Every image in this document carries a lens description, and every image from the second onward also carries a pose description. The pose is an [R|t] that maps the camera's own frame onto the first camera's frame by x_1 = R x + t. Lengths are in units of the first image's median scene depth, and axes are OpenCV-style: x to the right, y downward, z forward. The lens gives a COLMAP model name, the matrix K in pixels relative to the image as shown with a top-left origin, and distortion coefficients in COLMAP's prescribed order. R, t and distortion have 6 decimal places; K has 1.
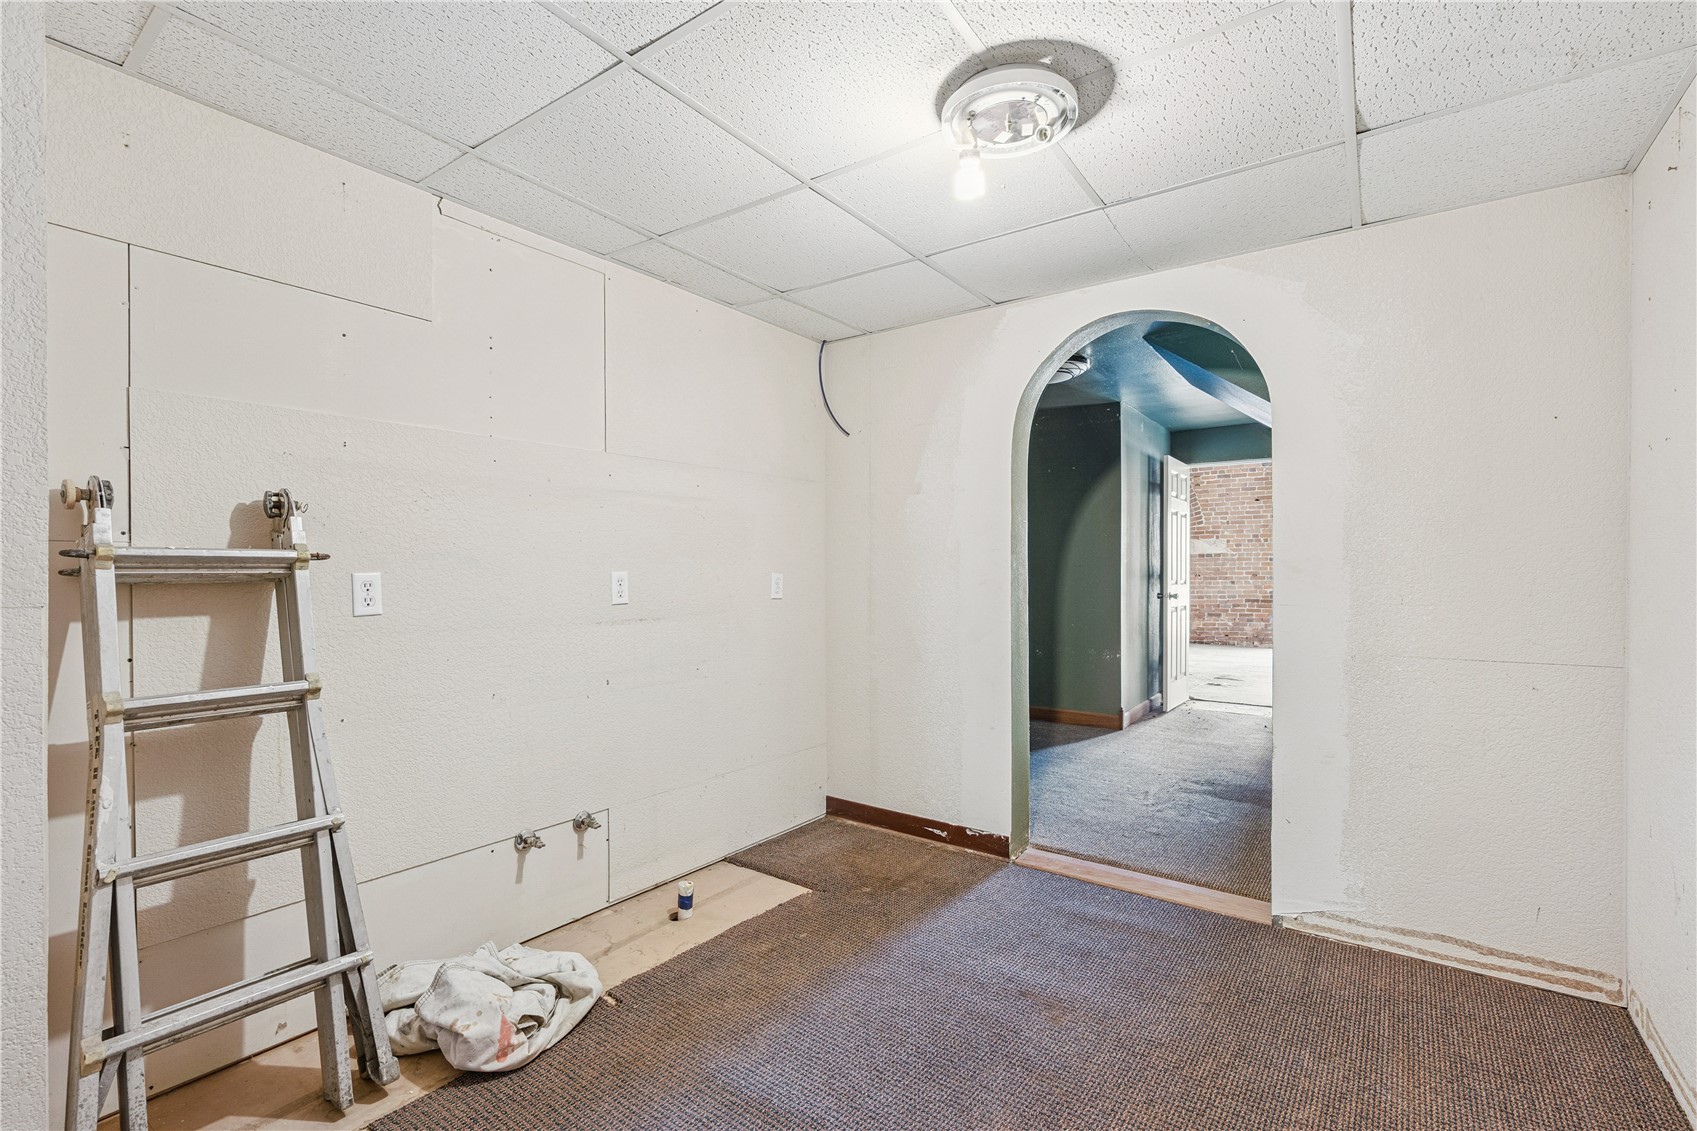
lens RADIAL K [[772.5, 0, 840.8], [0, 772.5, 571.5], [0, 0, 1]] dist [-0.000847, -0.000219]
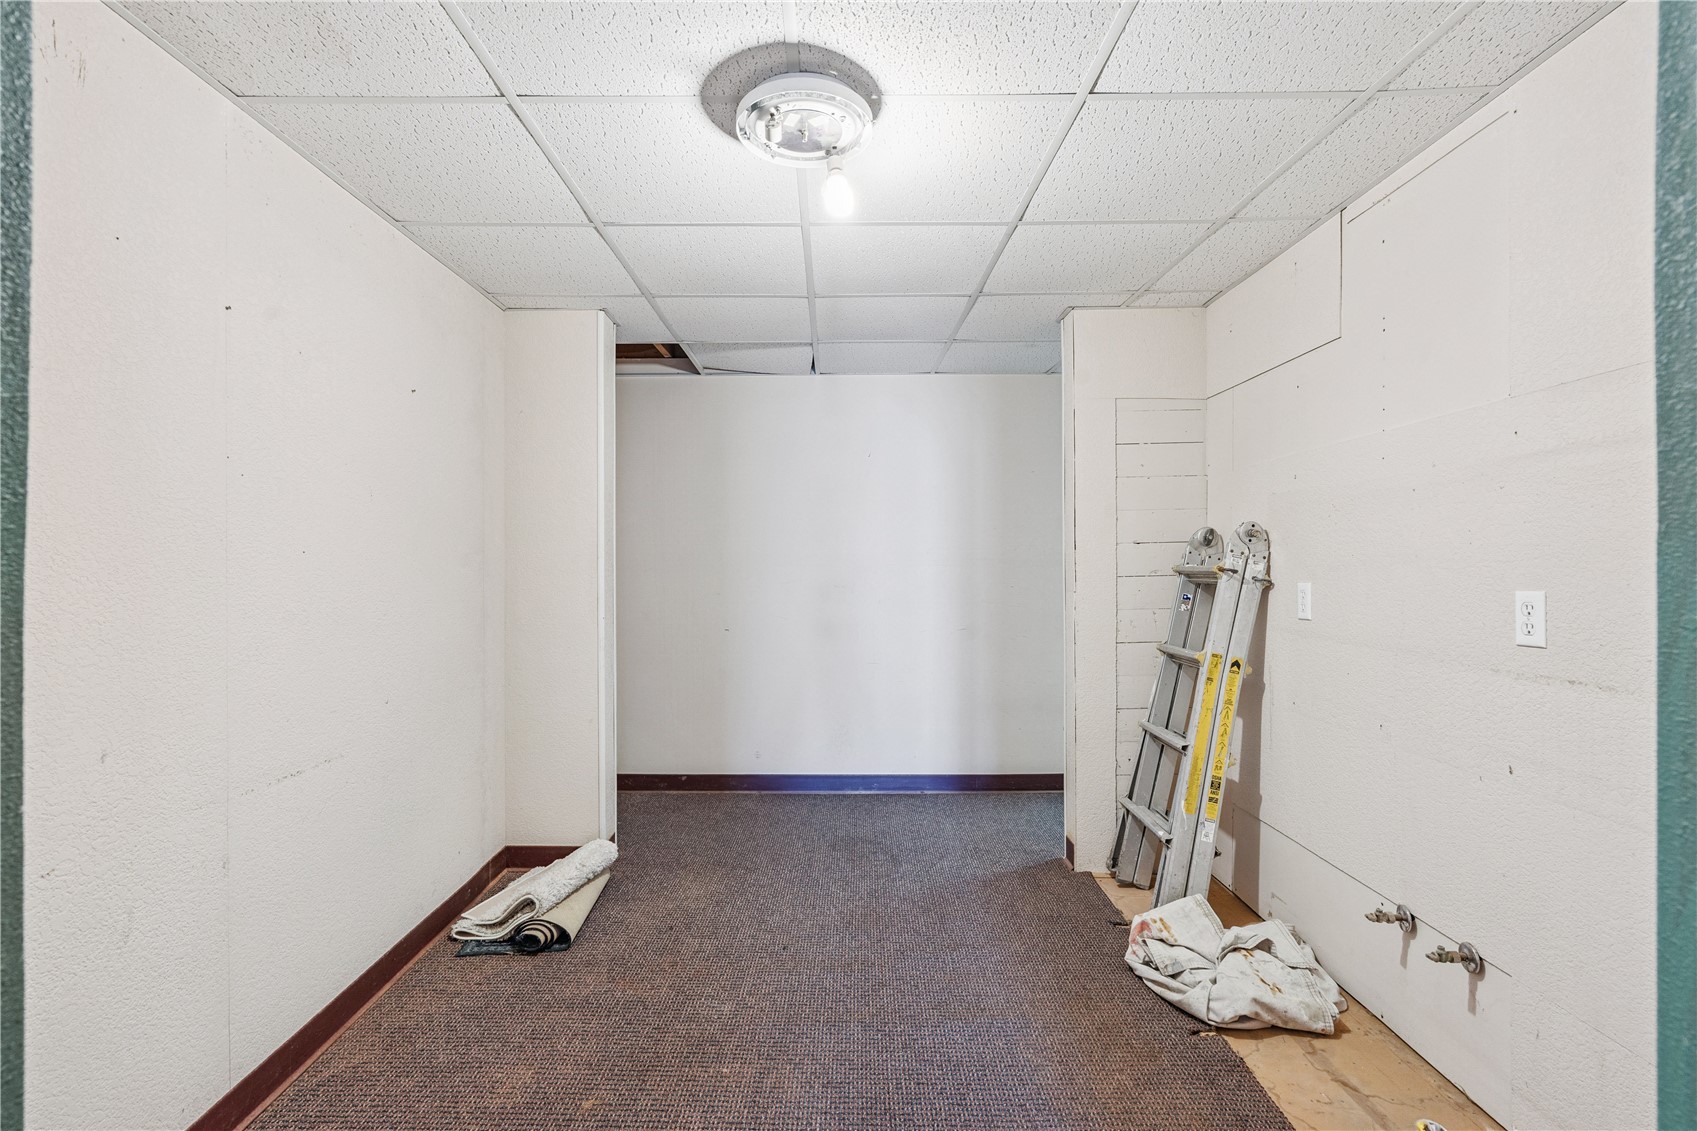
lens RADIAL K [[782.6, 0, 841.0], [0, 782.6, 560.2], [0, 0, 1]] dist [-0.001489, -0.000511]
pose [[-0.815009, -0.000073, -0.579448, 0.509460], [-0.001916, 0.999995, 0.002569, -0.025068], [0.579445, 0.003204, -0.815005, 1.240118]]
